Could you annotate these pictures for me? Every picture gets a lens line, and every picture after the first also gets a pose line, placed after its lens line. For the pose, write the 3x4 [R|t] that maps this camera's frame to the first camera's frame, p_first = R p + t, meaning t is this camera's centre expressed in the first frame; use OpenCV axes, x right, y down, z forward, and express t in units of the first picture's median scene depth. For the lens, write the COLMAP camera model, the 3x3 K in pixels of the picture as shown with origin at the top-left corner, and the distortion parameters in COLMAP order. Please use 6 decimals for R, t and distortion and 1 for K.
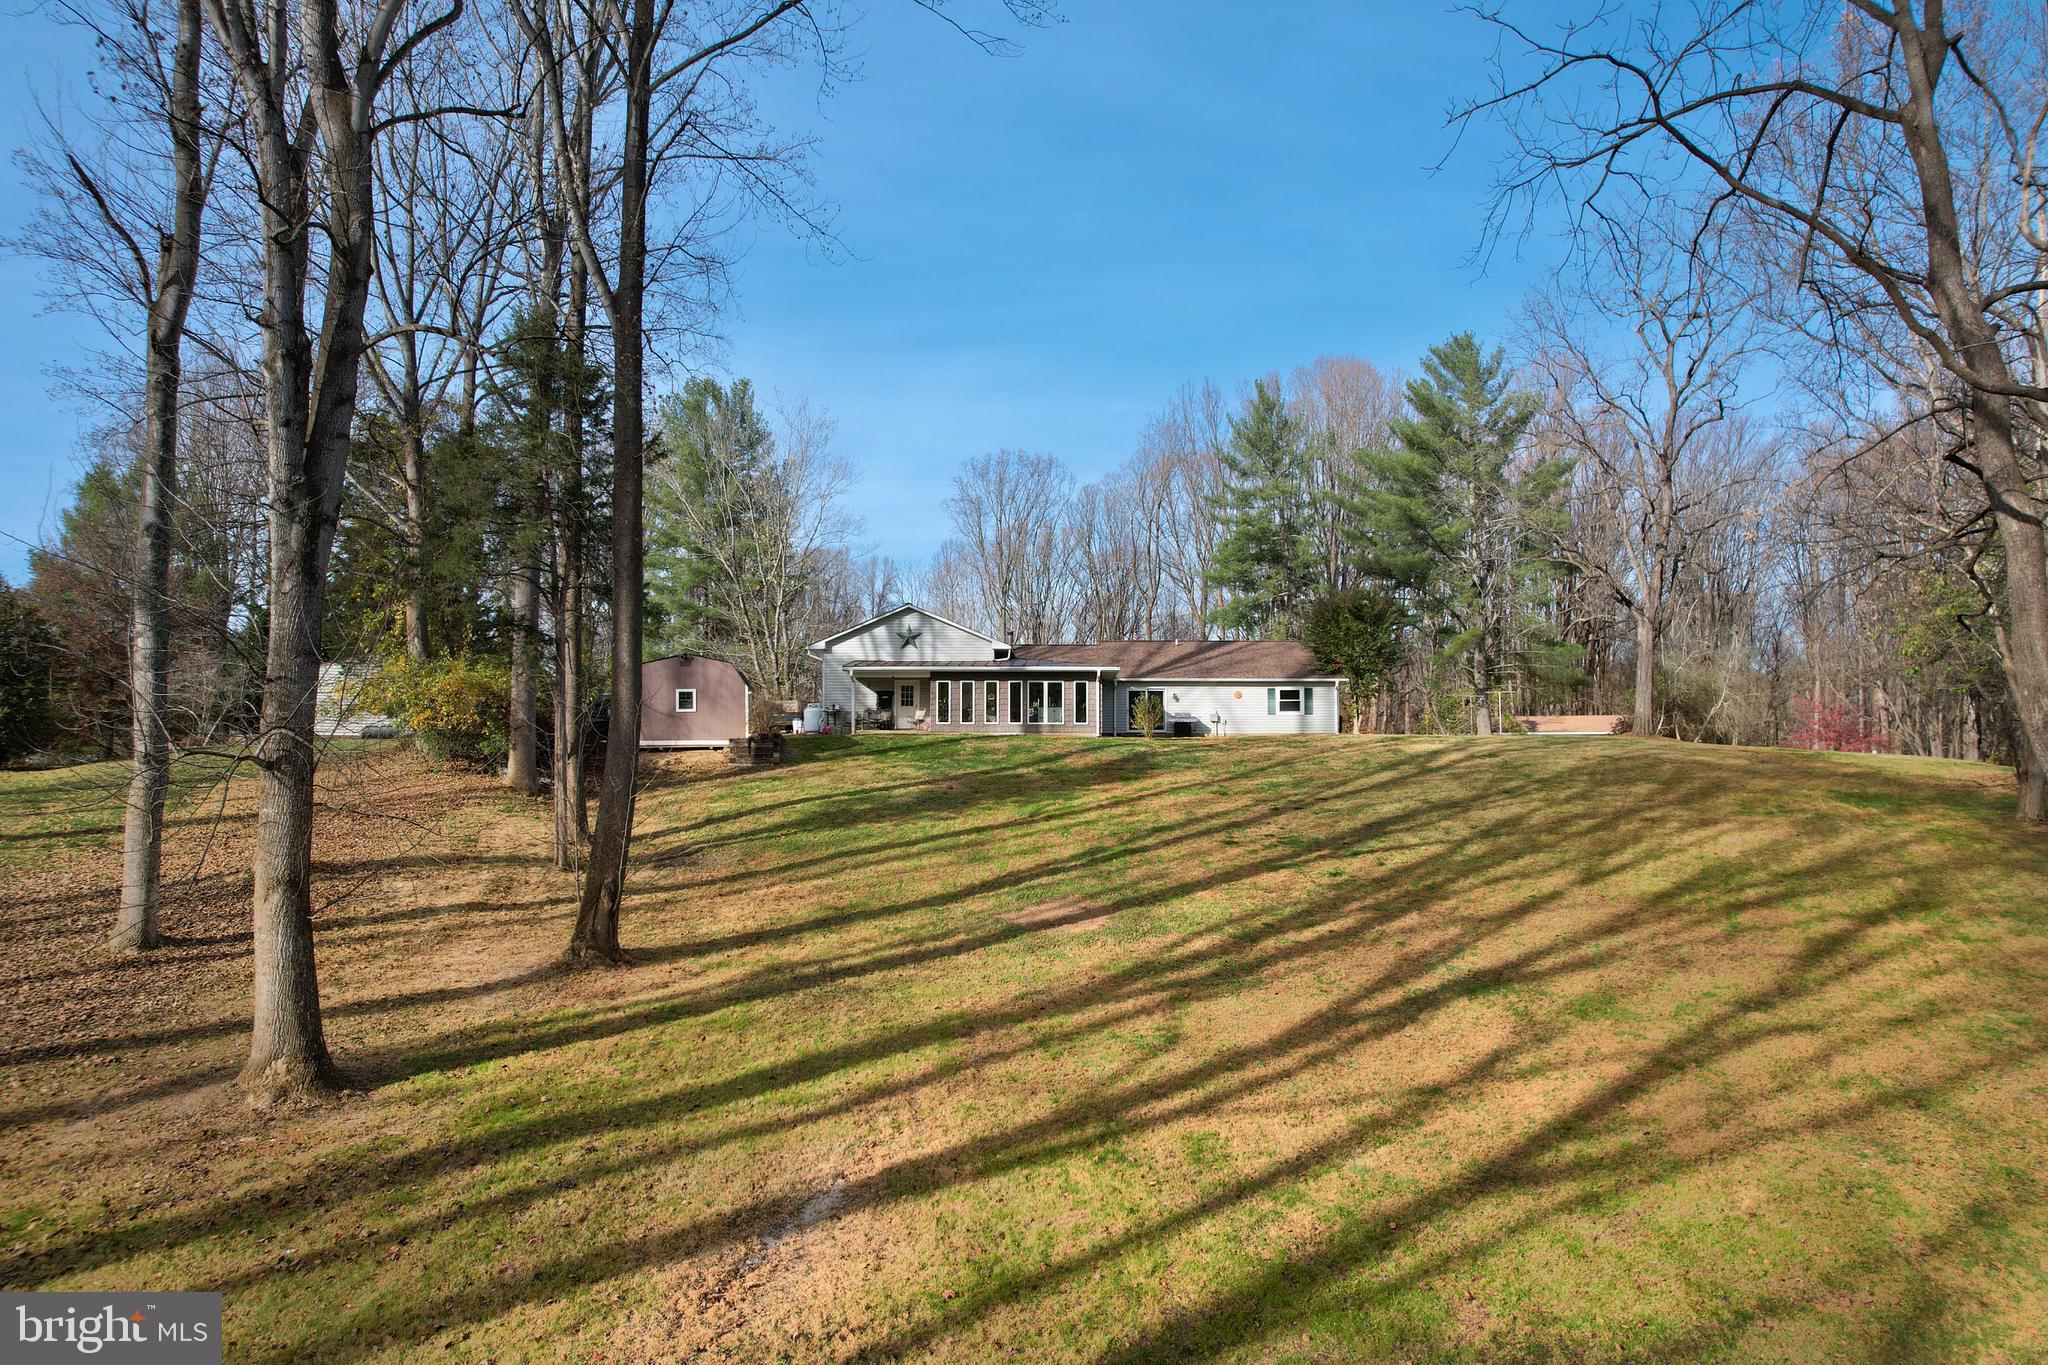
lens RADIAL K [[1299.4, 0, 1024.0], [0, 1299.4, 682.5], [0, 0, 1]] dist [-0.036653, -0.000295]
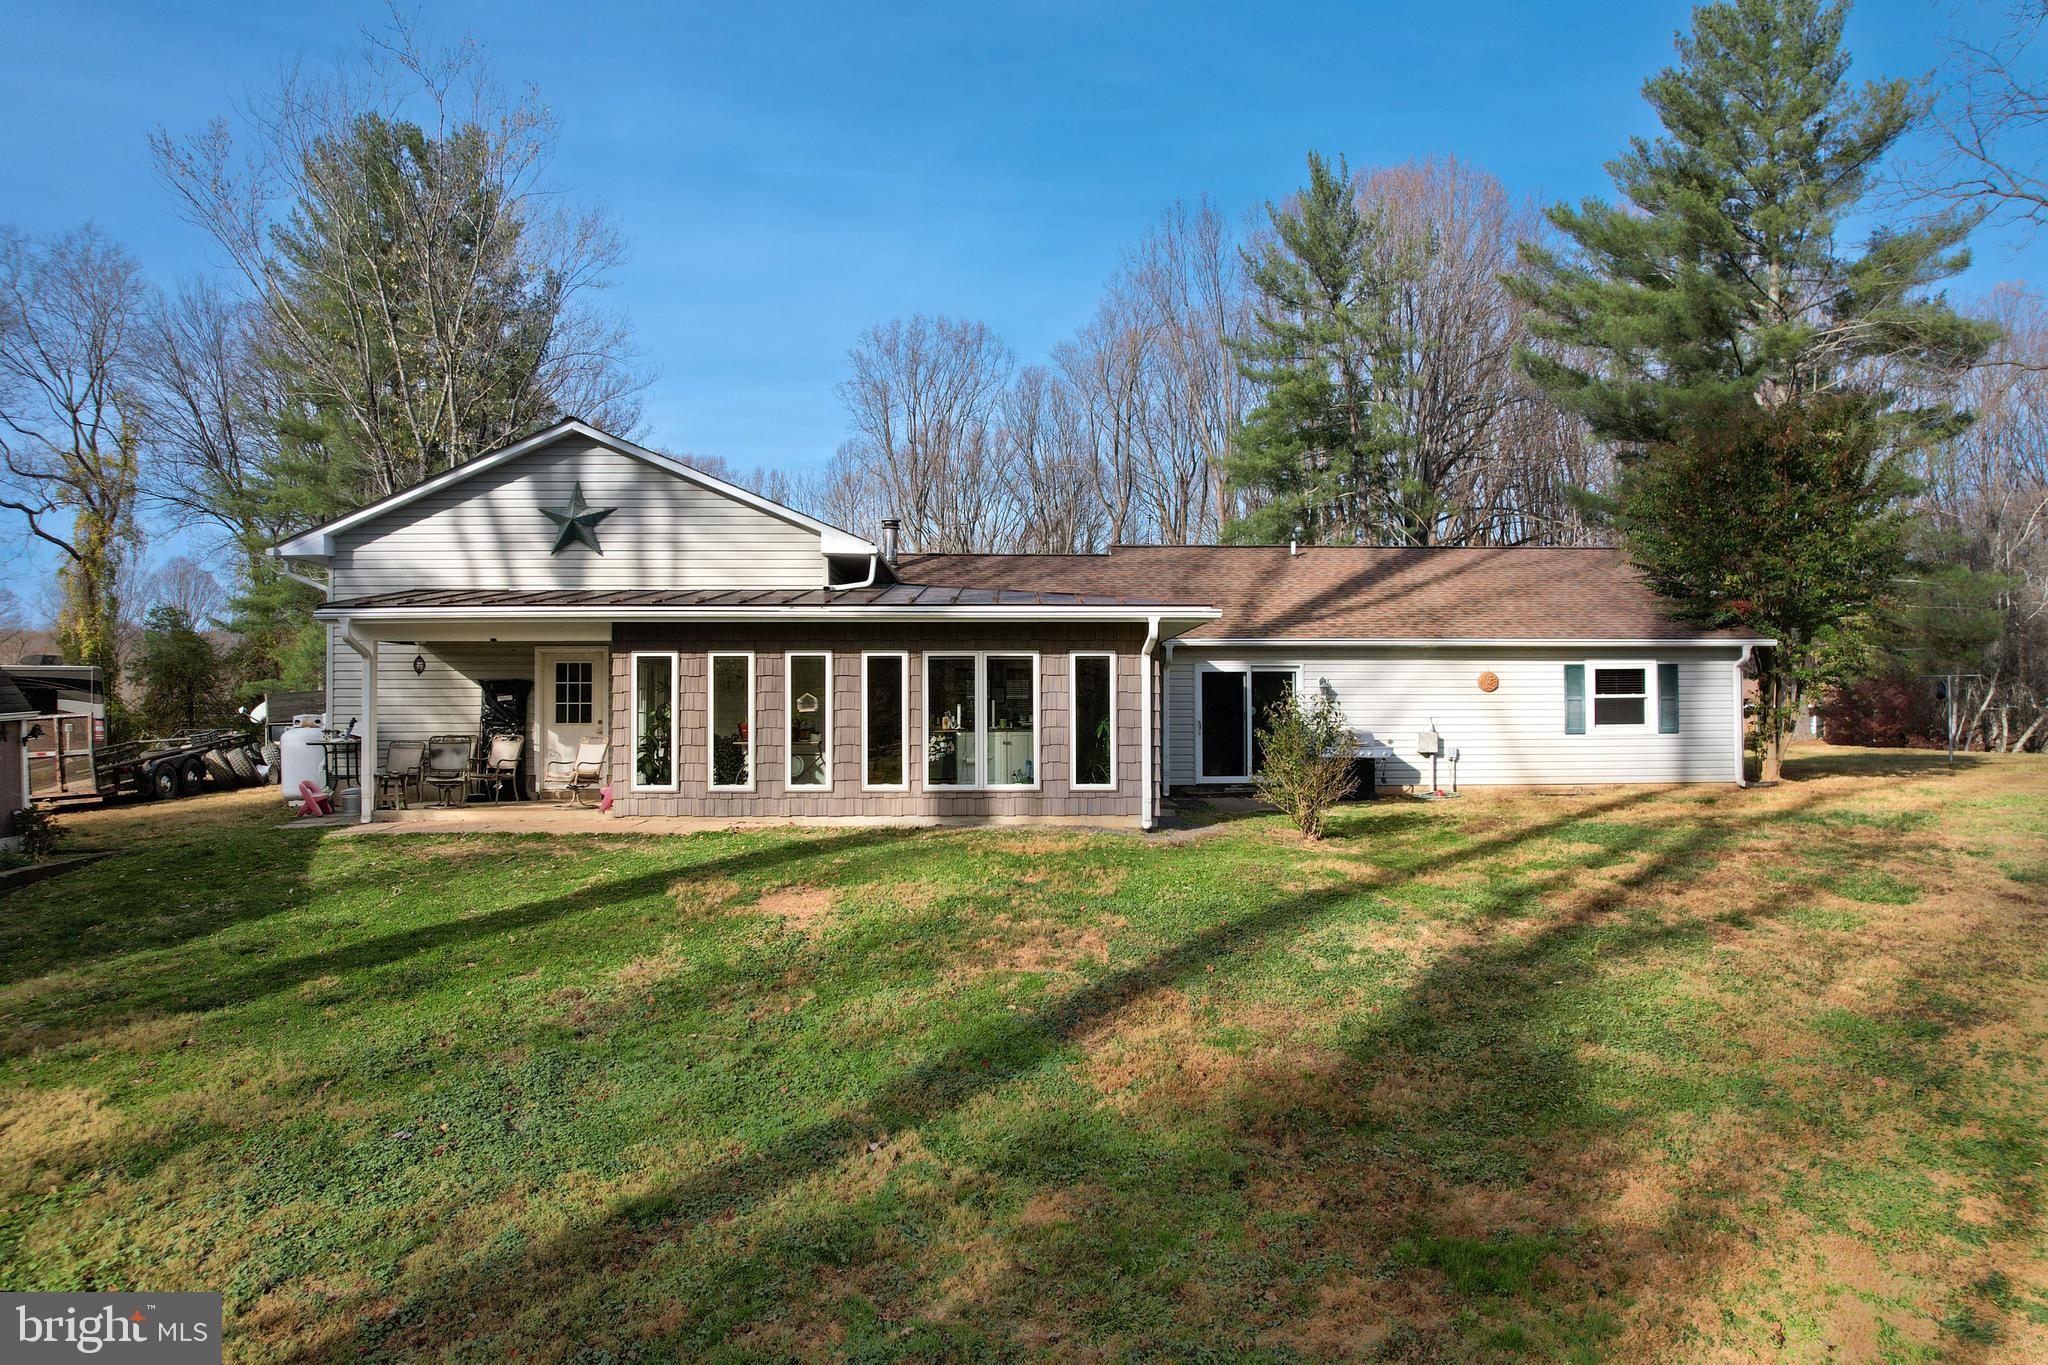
lens RADIAL K [[1299.4, 0, 1024.0], [0, 1299.4, 682.5], [0, 0, 1]] dist [-0.036653, -0.000295]
pose [[0.998478, -0.002679, 0.055085, 0.009048], [0.000226, 0.999010, 0.044495, -0.007203], [-0.055149, -0.044415, 0.997490, 0.633646]]
